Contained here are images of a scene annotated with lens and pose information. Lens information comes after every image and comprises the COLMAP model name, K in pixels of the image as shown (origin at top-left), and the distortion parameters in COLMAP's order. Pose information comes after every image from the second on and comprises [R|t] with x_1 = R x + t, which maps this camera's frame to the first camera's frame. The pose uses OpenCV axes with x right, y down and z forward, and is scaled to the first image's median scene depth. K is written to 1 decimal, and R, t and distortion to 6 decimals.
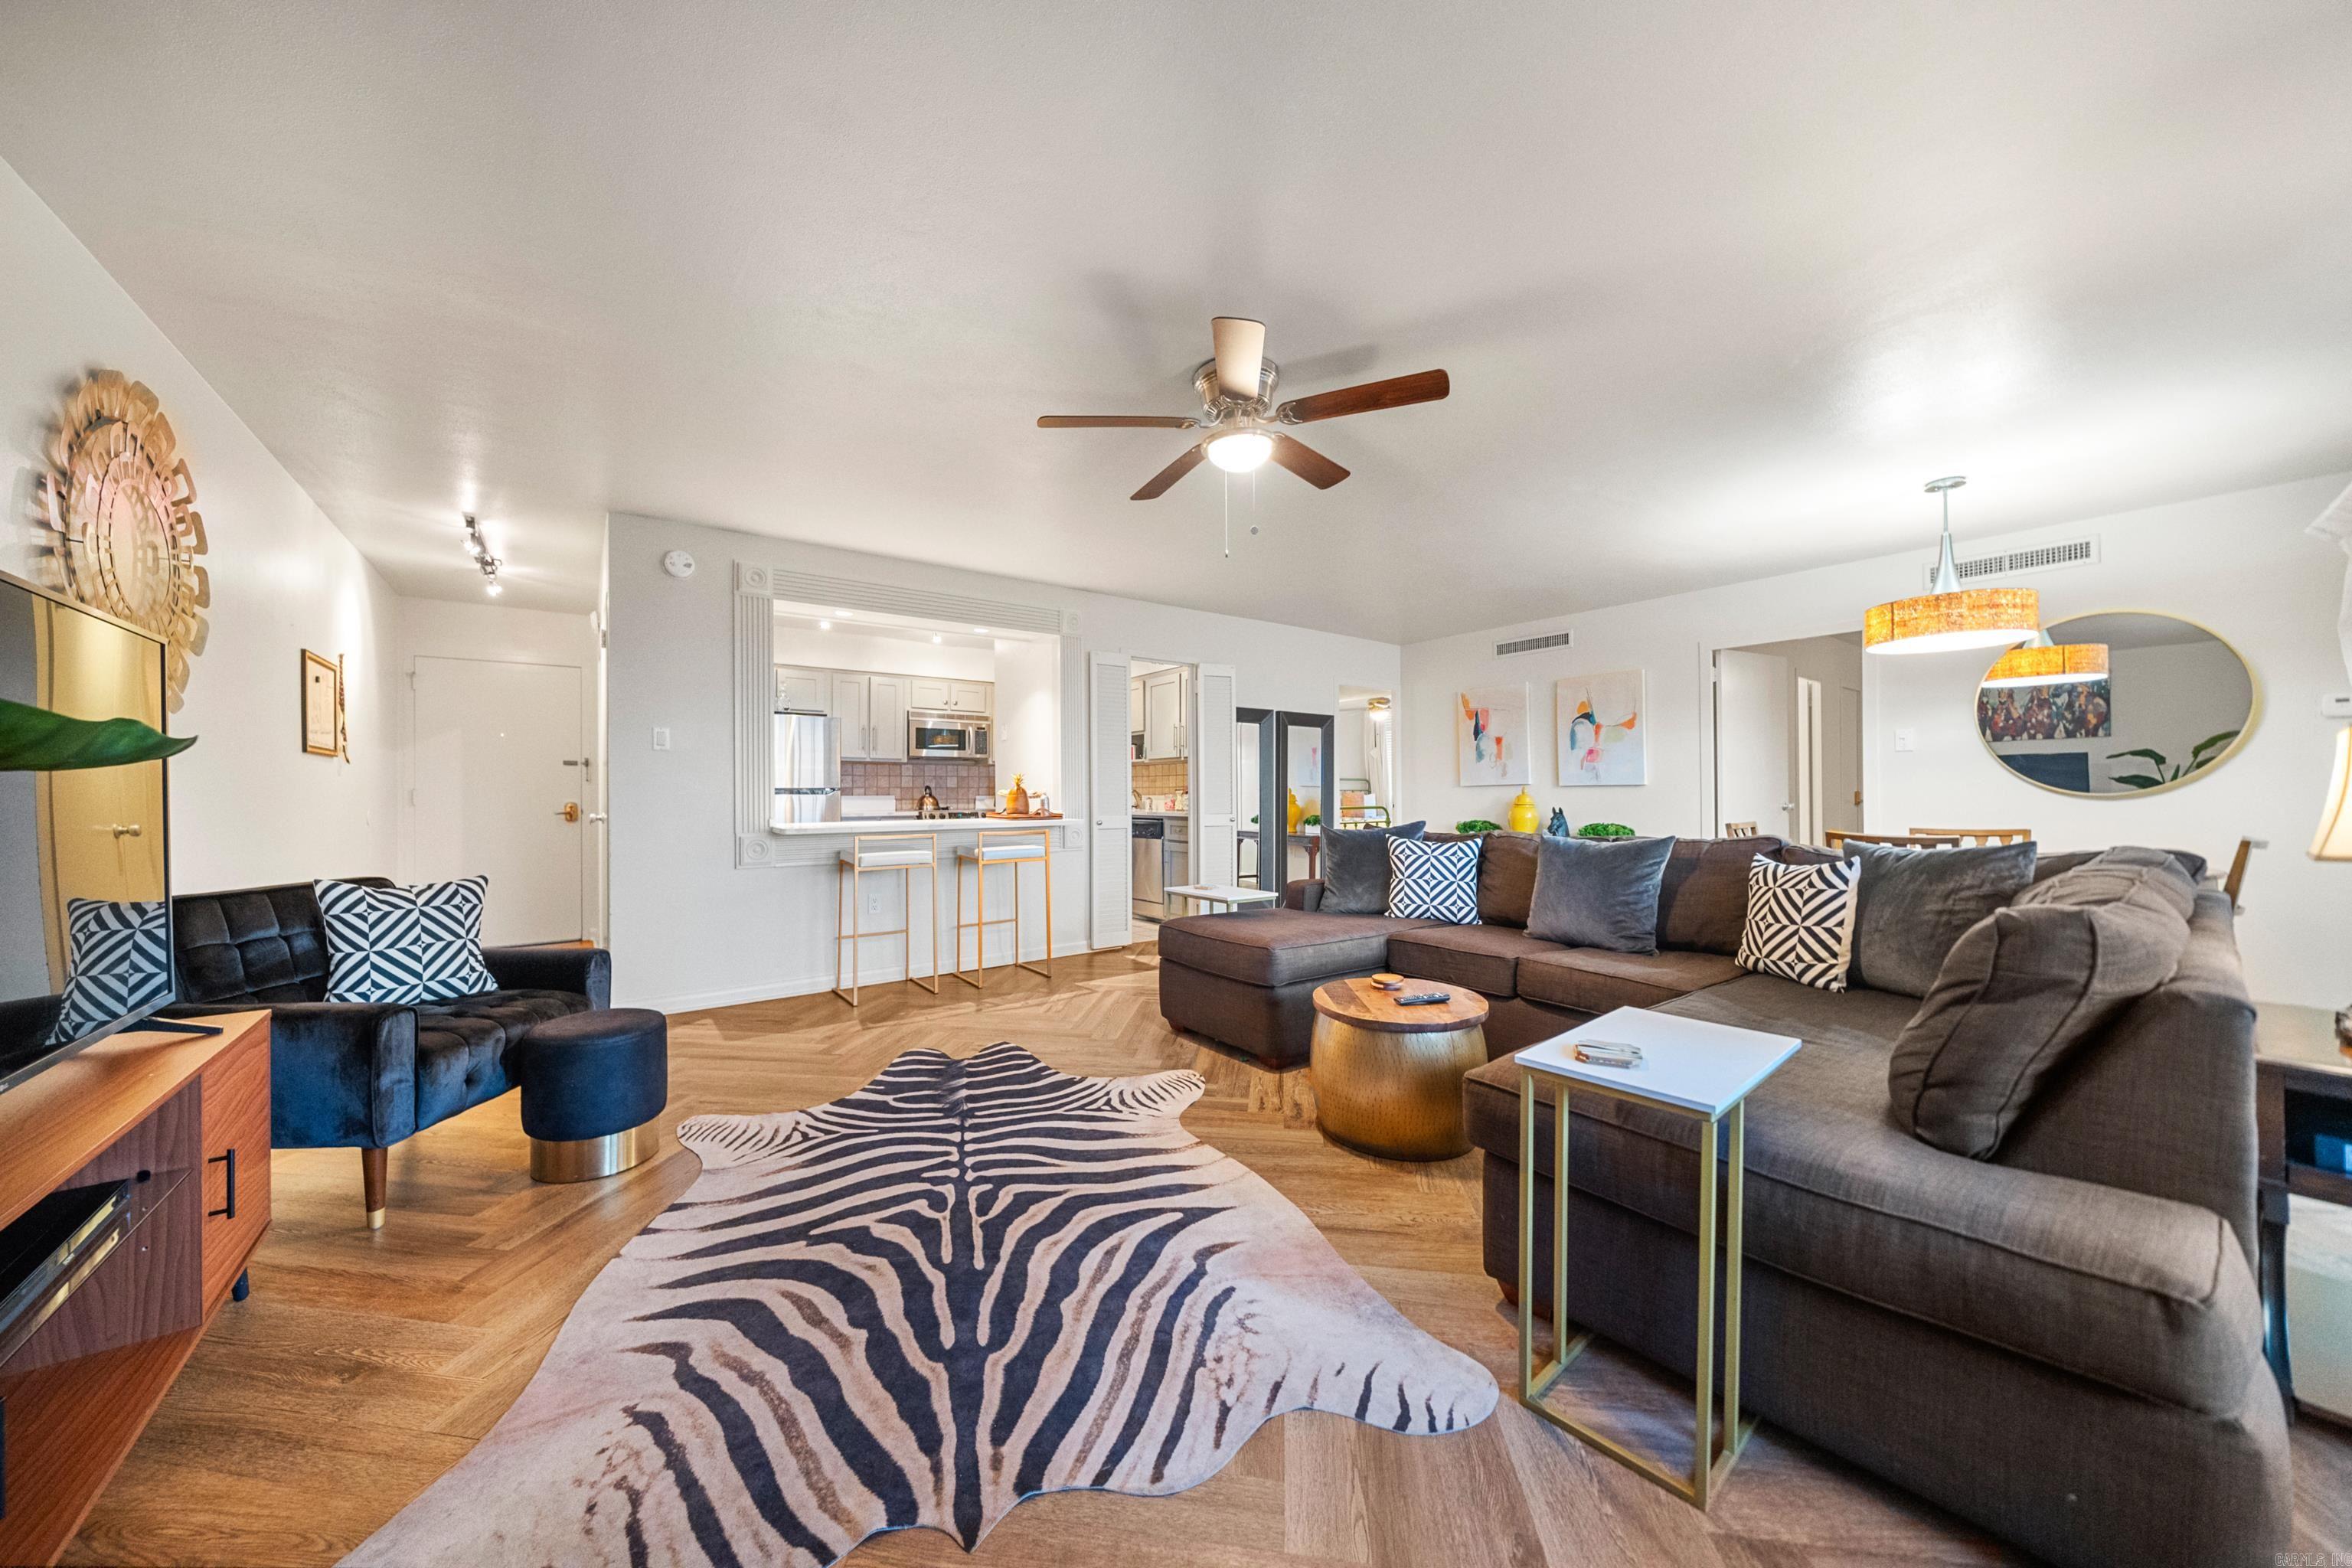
lens RADIAL K [[803.4, 0, 1163.6], [0, 803.4, 797.5], [0, 0, 1]] dist [-0.005392, -0.000331]
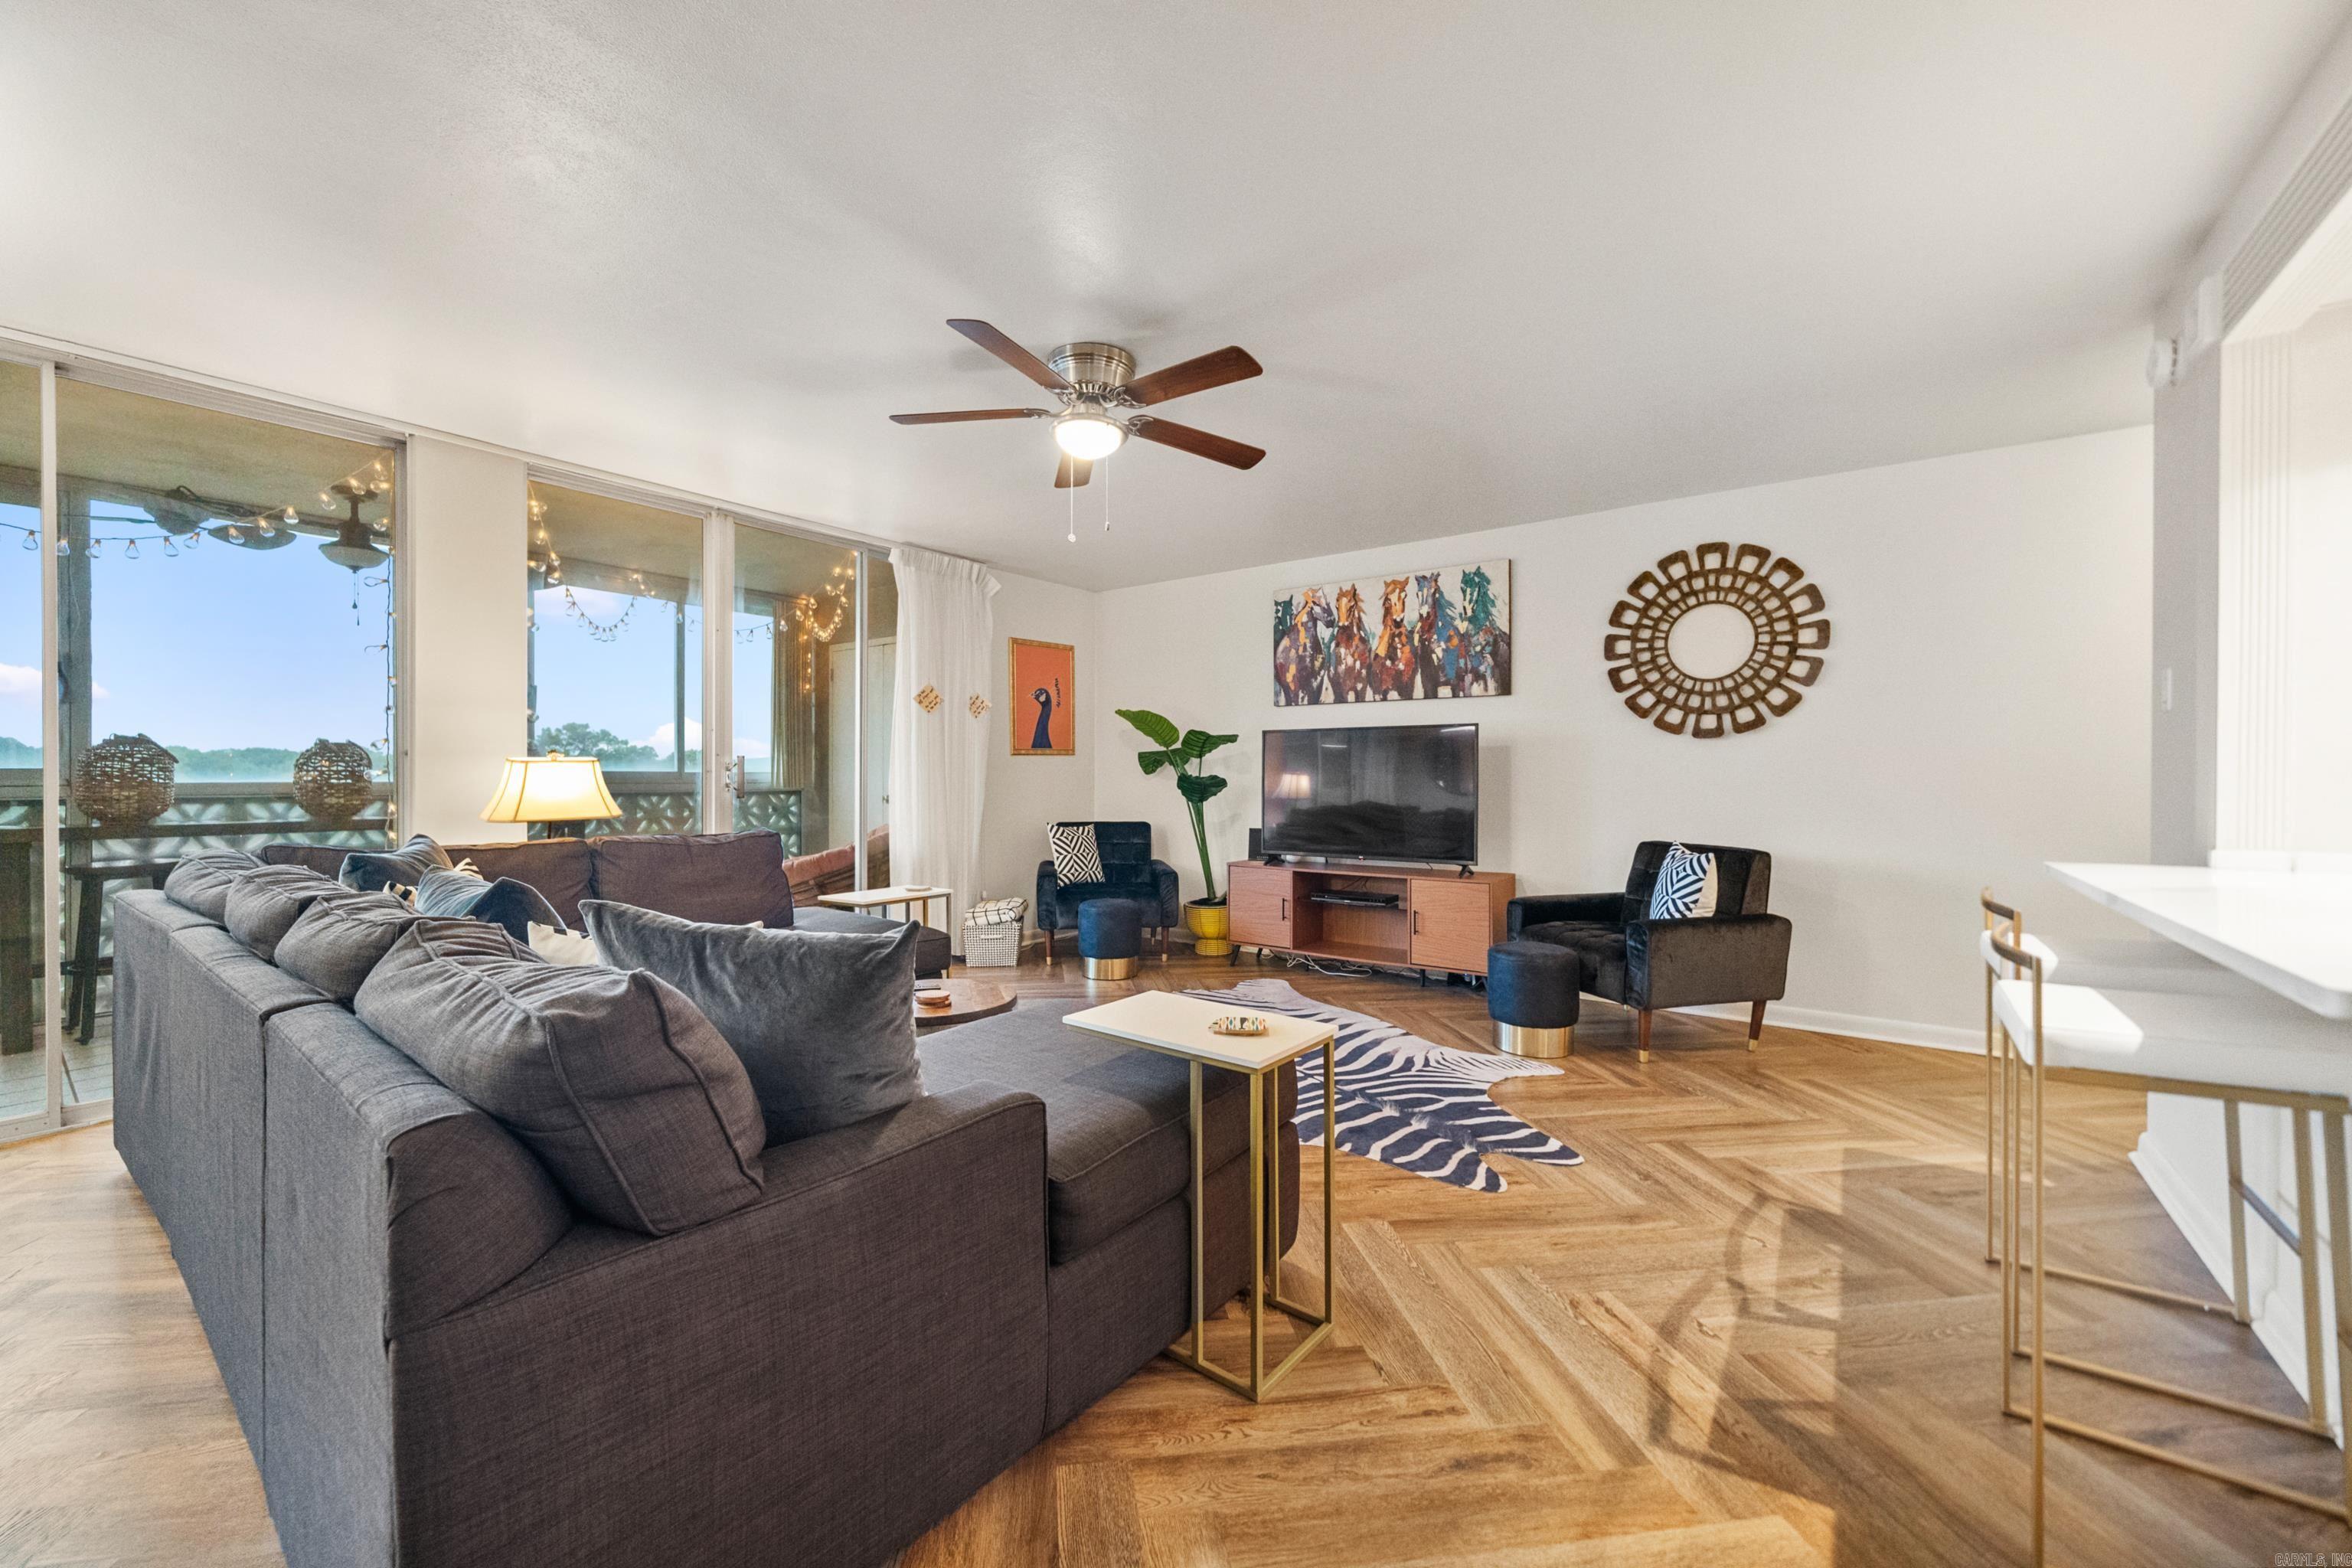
lens RADIAL K [[906.6, 0, 1164.7], [0, 906.6, 785.6], [0, 0, 1]] dist [0.000084, -0.001065]
pose [[-0.960019, 0.009732, -0.279767, 0.226714], [0.005934, 0.999878, 0.014421, -0.018913], [0.279873, 0.012184, -0.959960, 1.518159]]
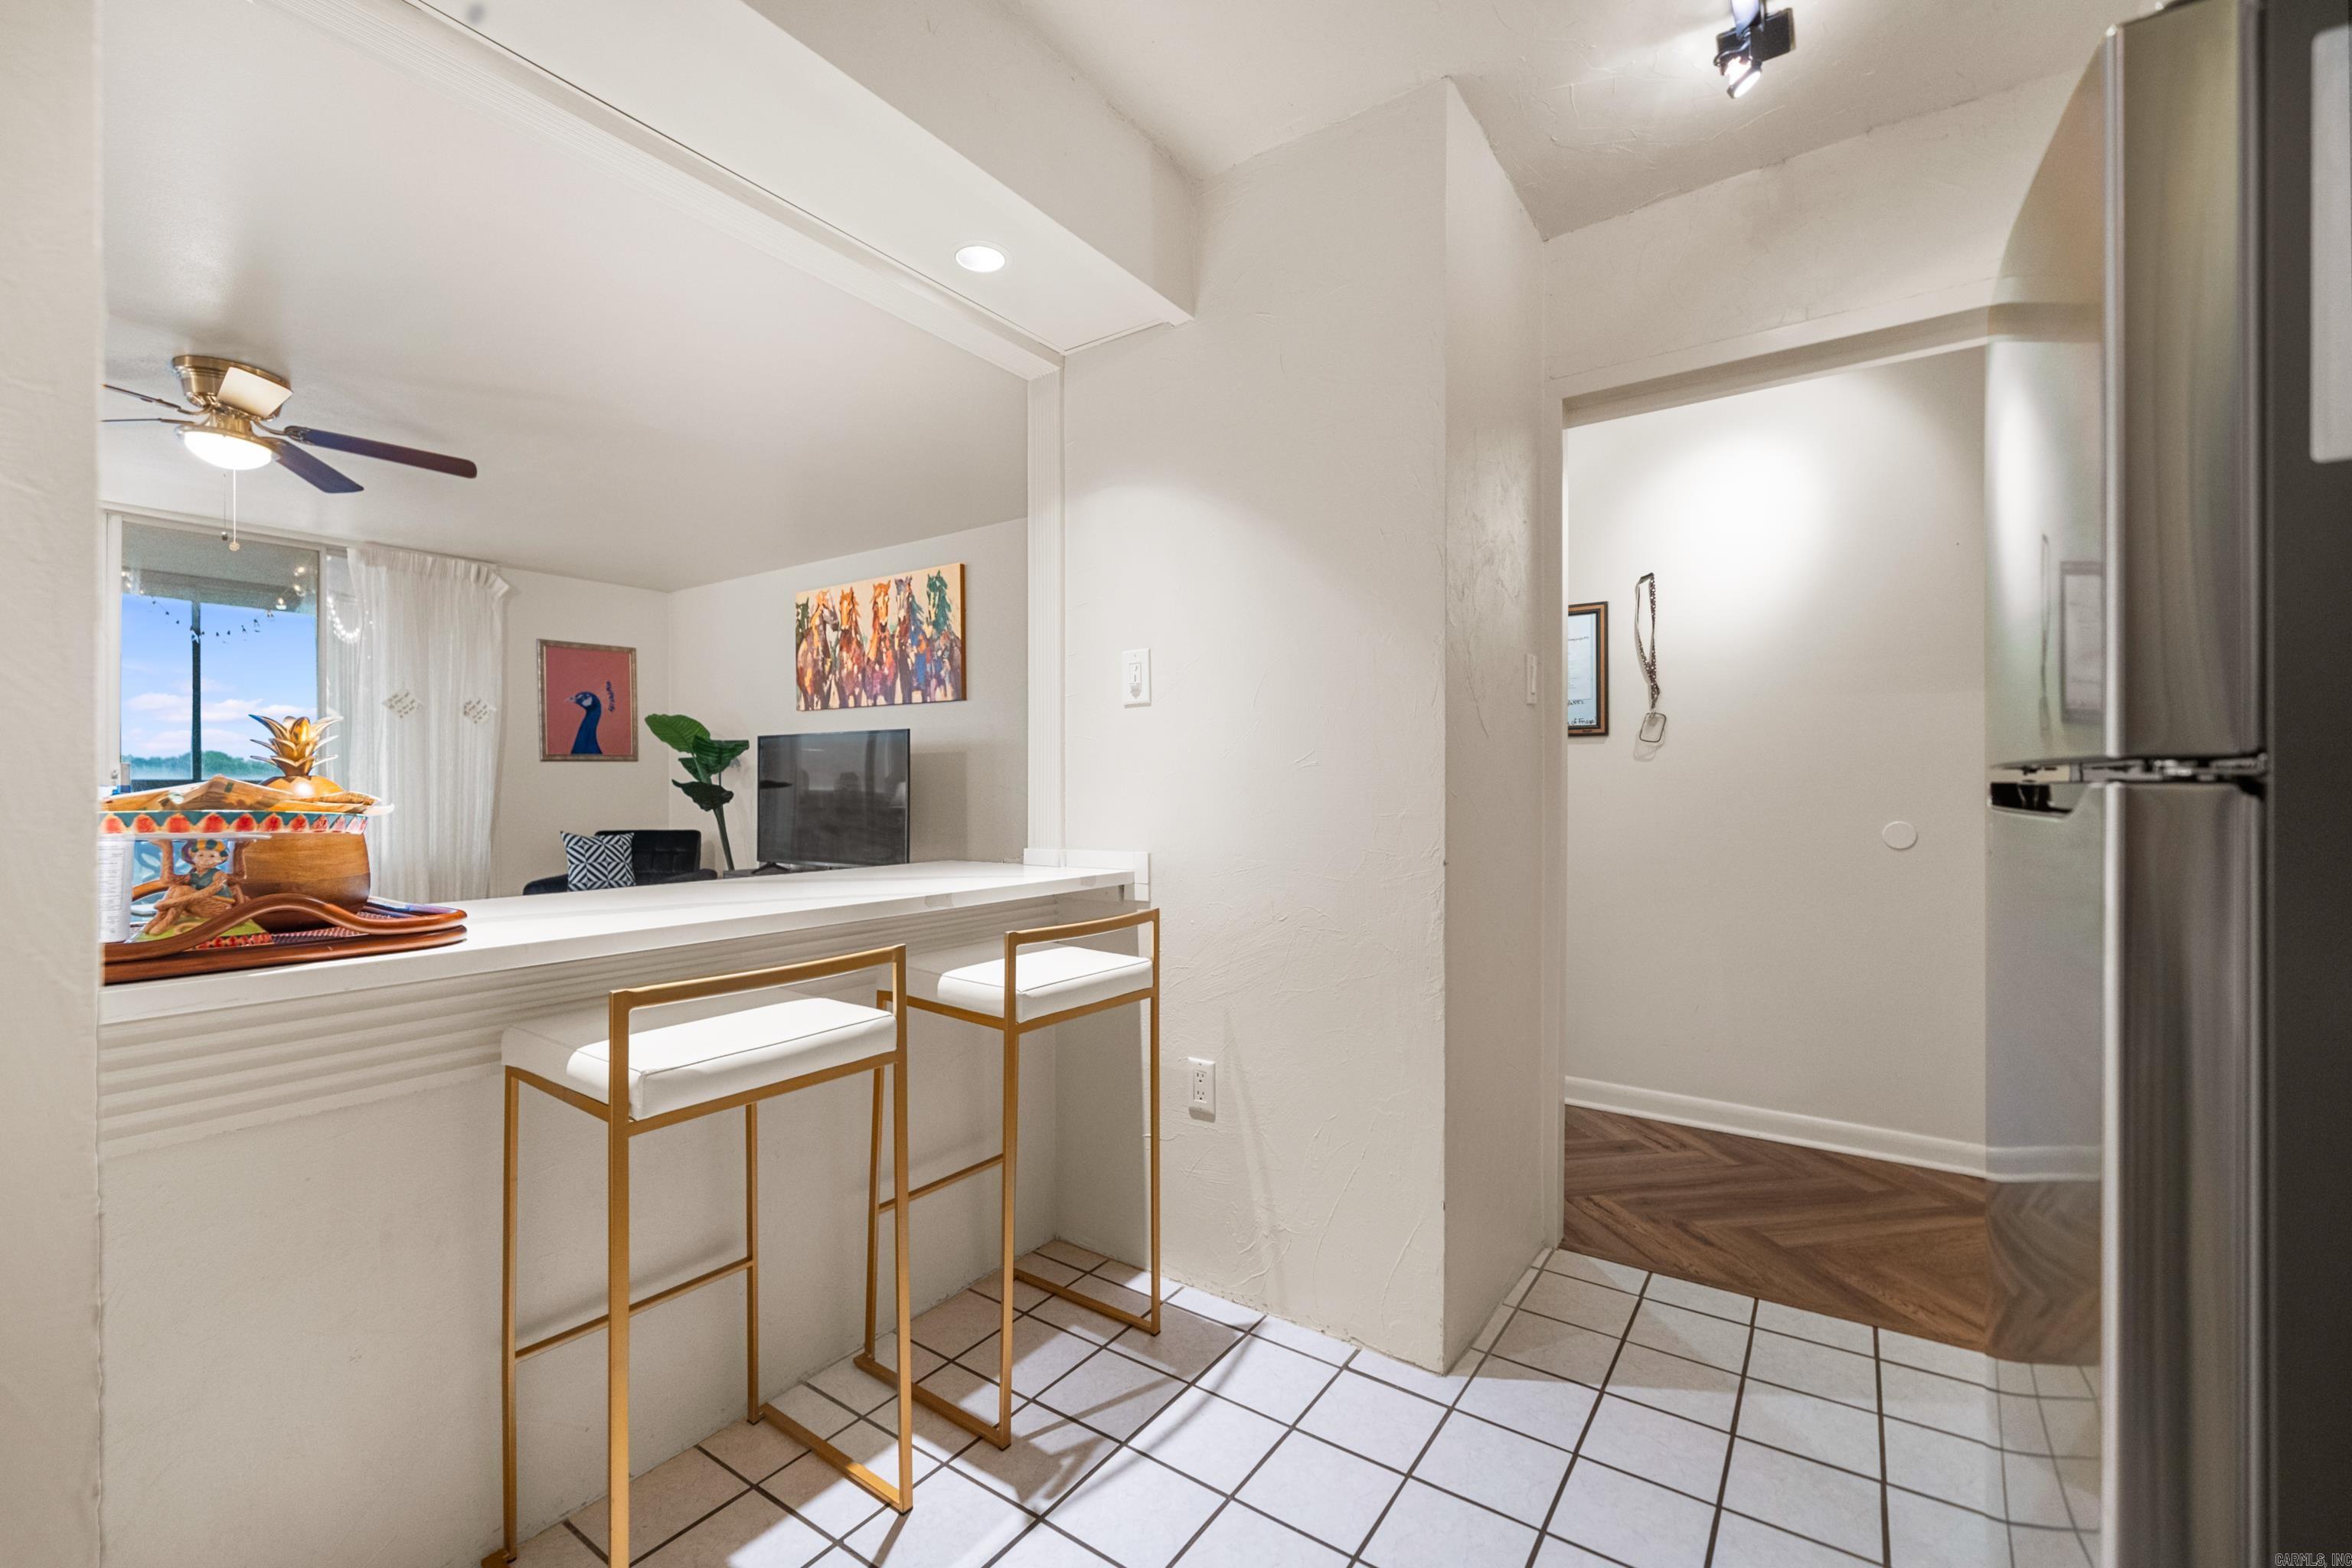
lens RADIAL K [[974.8, 0, 1152.3], [0, 974.8, 787.3], [0, 0, 1]] dist [0.001048, 0.000022]
pose [[-0.947111, 0.011442, -0.320701, -0.427168], [0.009083, 0.999920, 0.008852, -0.012715], [0.320777, 0.005471, -0.947139, 1.815239]]
